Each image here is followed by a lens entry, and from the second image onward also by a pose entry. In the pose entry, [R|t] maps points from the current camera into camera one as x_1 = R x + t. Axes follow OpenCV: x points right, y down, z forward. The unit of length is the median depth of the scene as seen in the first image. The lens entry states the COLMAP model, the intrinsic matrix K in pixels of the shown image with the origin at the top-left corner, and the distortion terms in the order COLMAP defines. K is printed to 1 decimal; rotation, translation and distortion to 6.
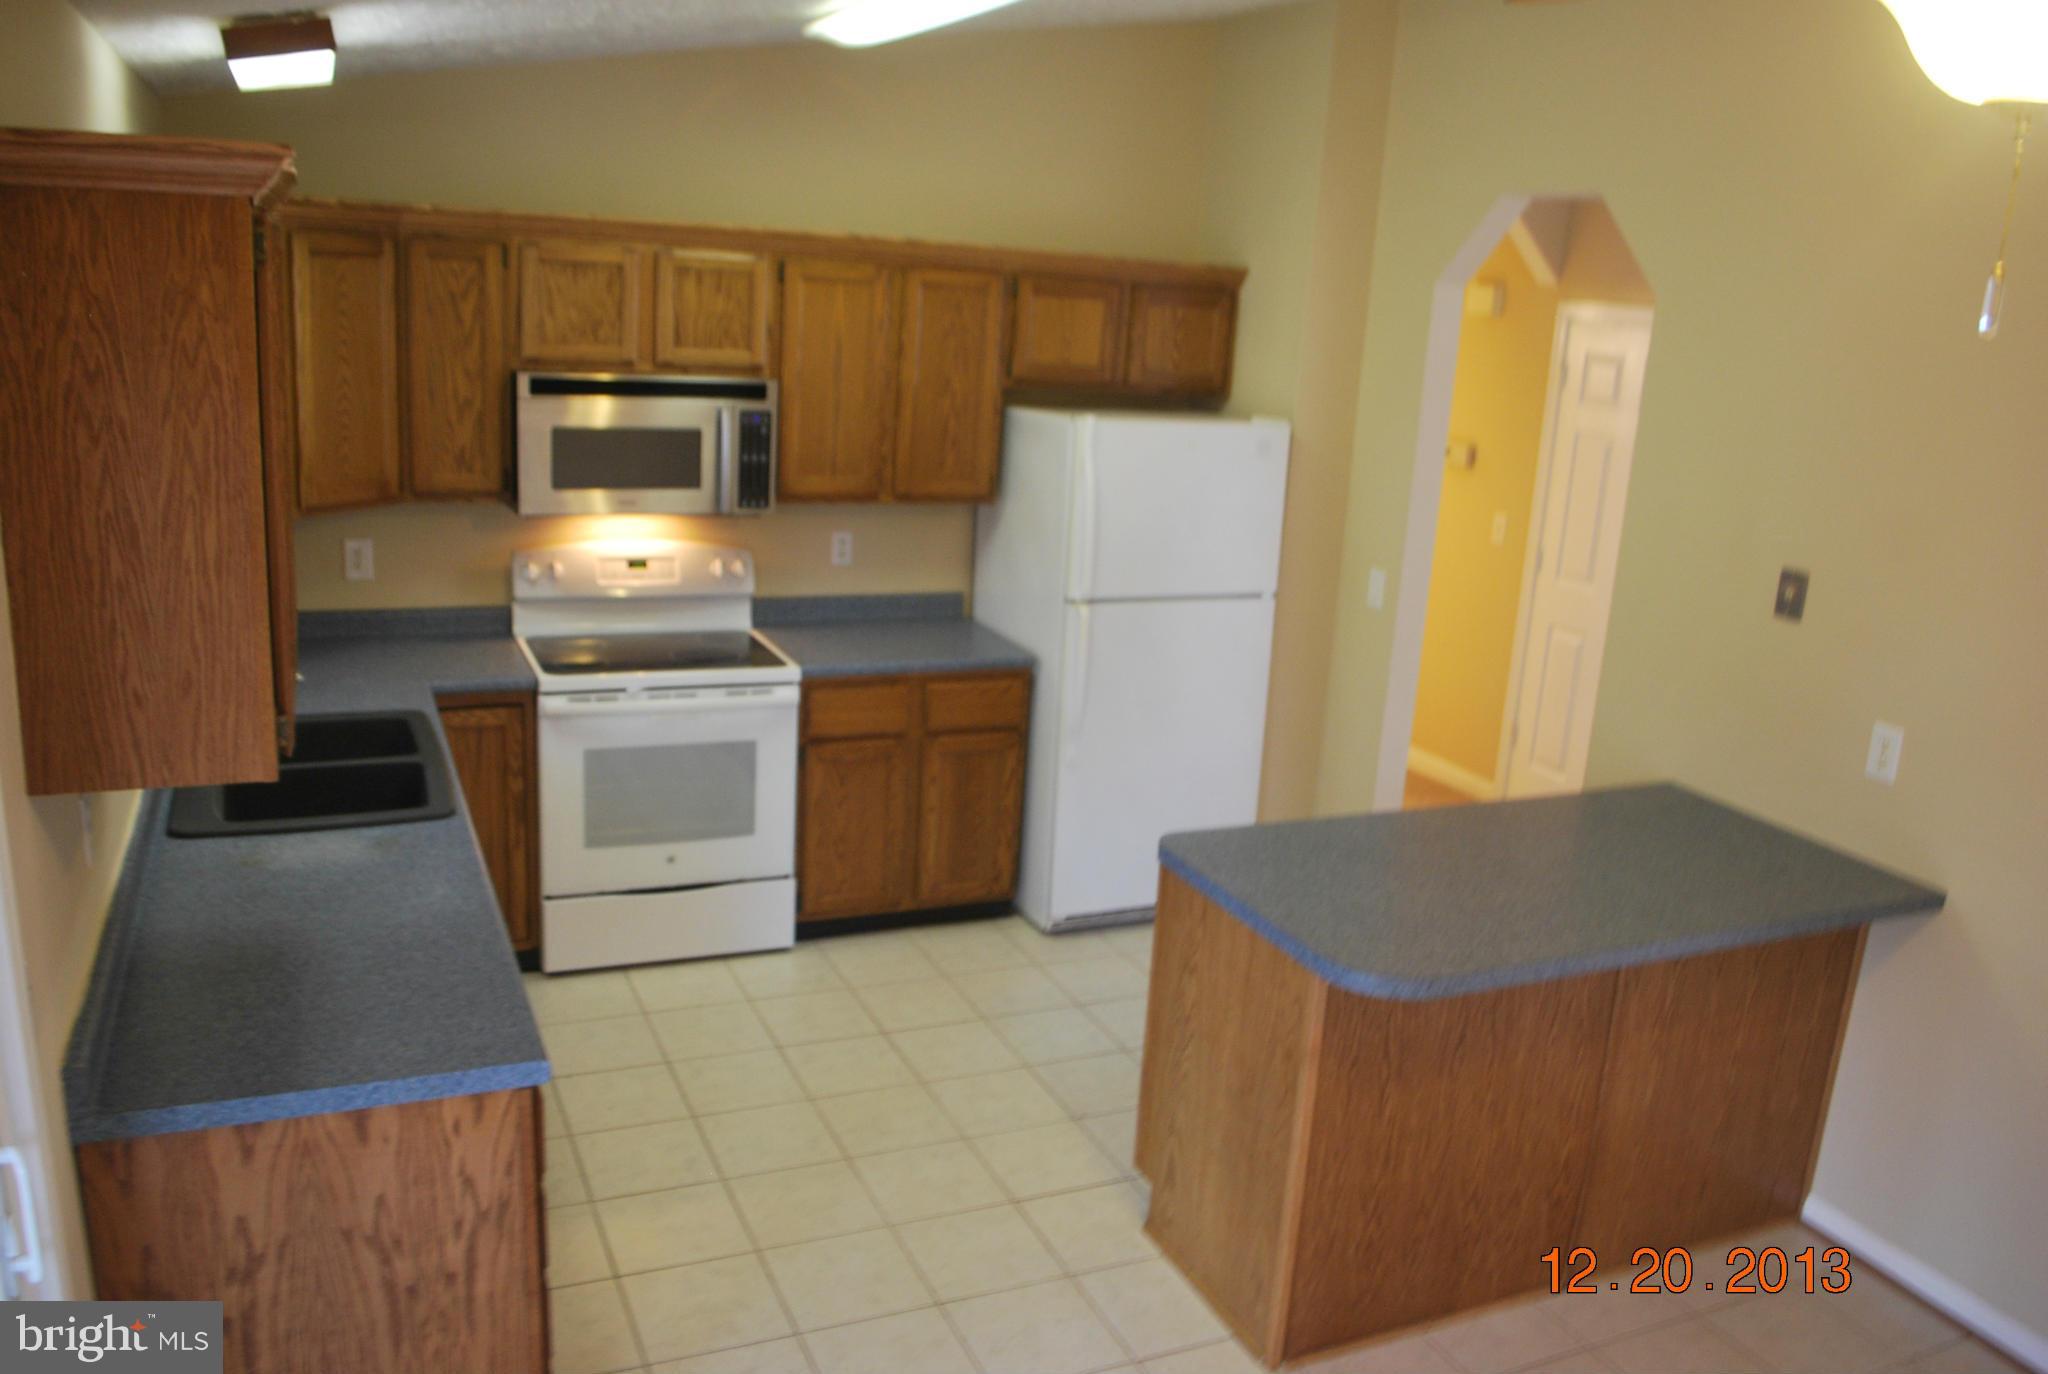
lens RADIAL K [[1612.1, 0, 1005.3], [0, 1612.1, 687.8], [0, 0, 1]] dist [-0.083237, 0.017465]
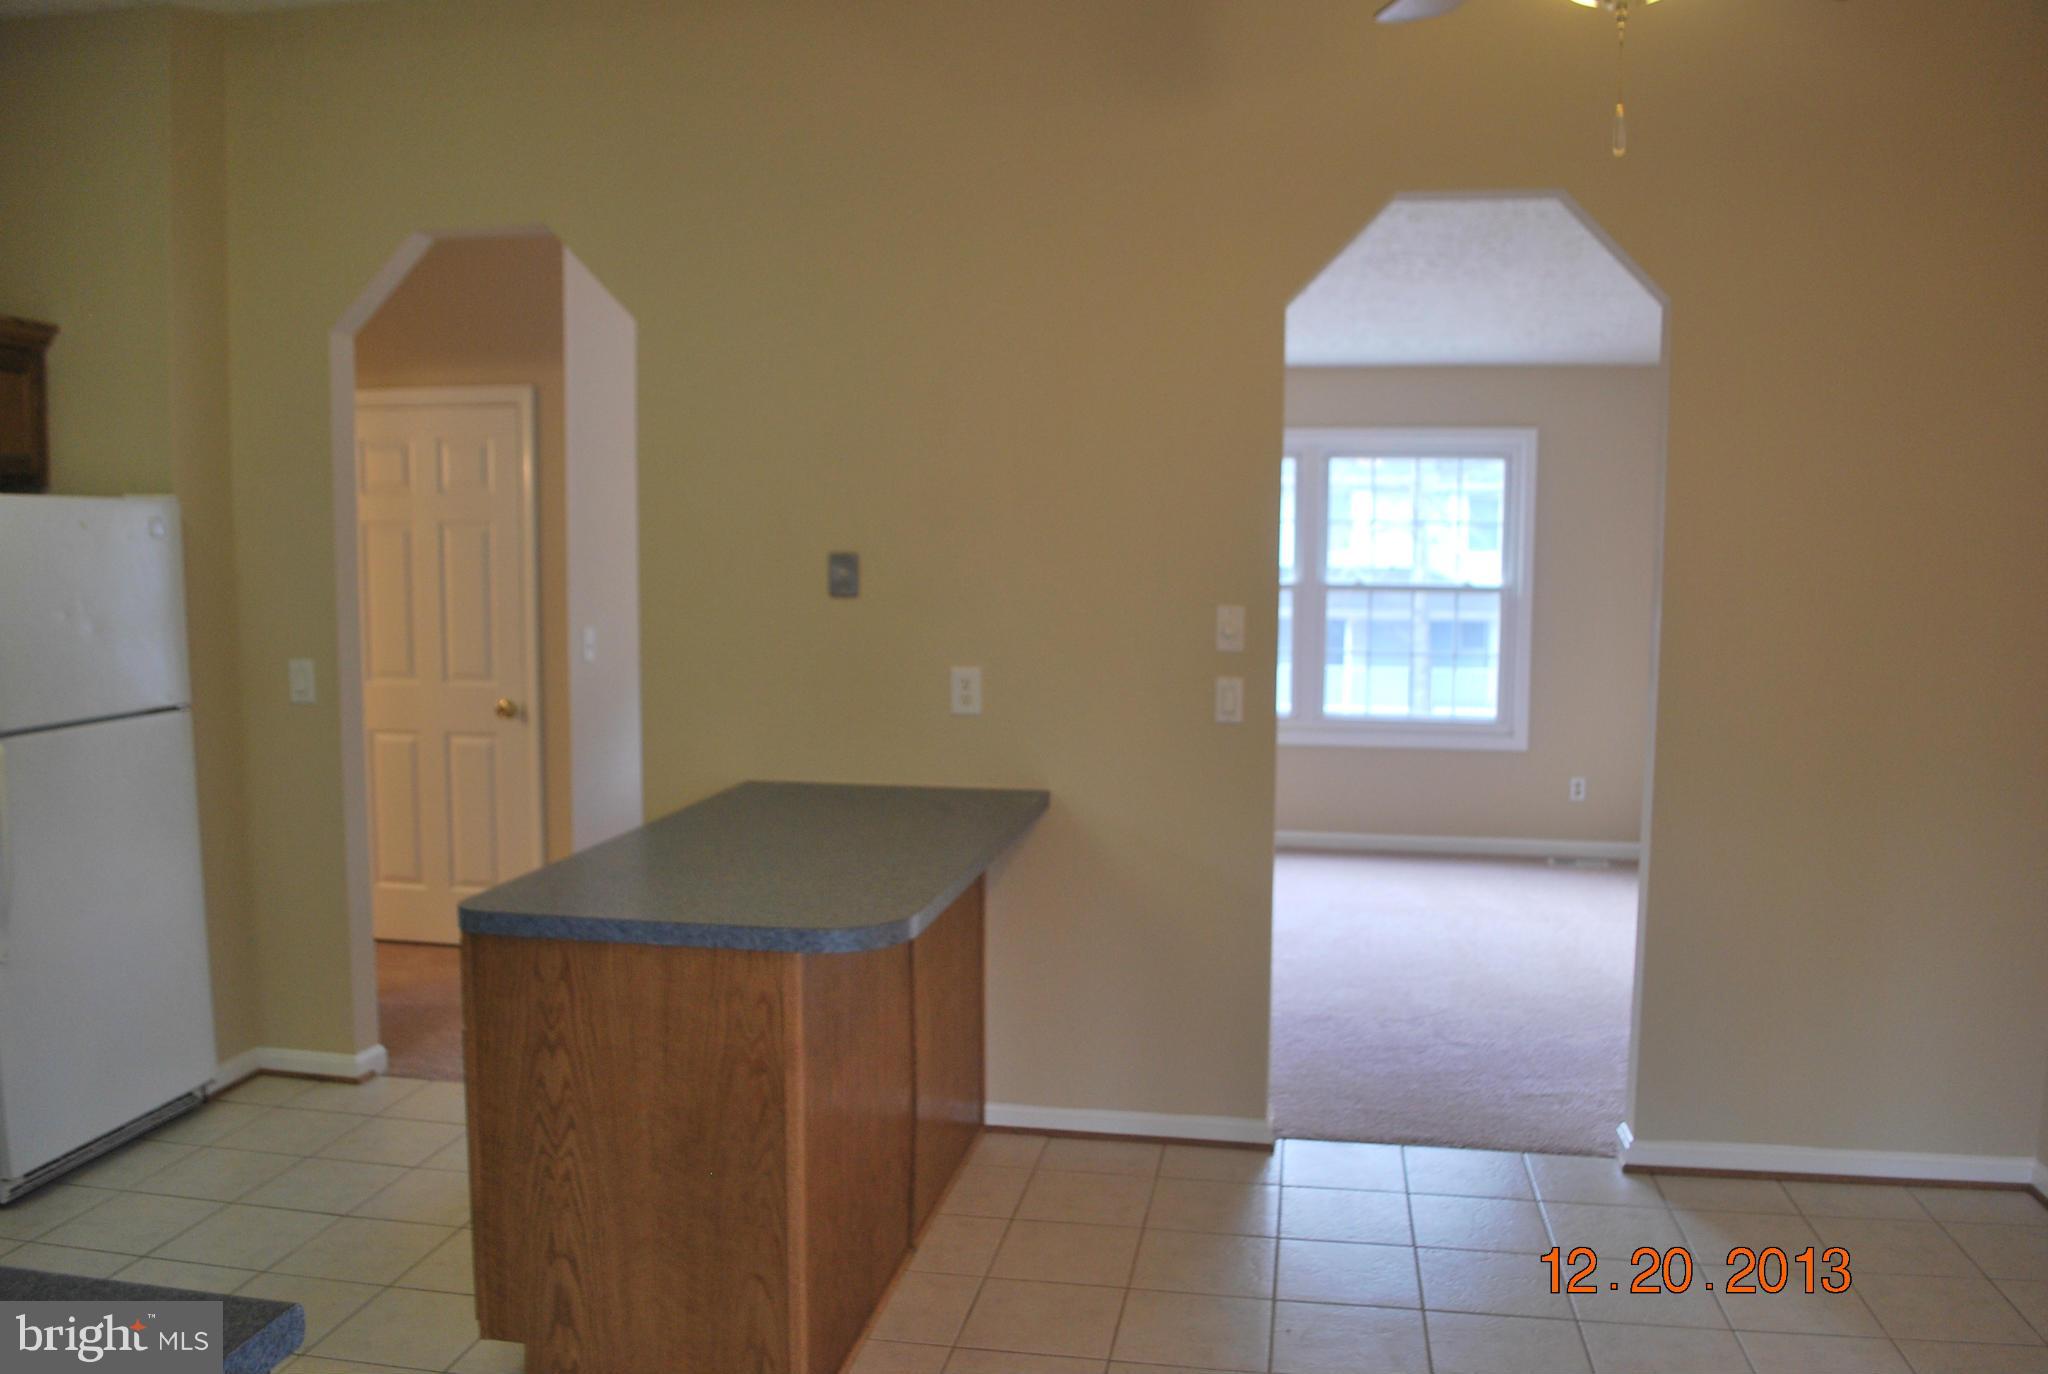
lens RADIAL K [[1612.1, 0, 1025.9], [0, 1612.1, 700.8], [0, 0, 1]] dist [-0.083237, 0.017465]
pose [[0.559447, -0.134737, 0.817842, -0.376892], [0.231246, 0.972893, 0.002097, 0.055785], [-0.795955, 0.187950, 0.575439, 0.291255]]
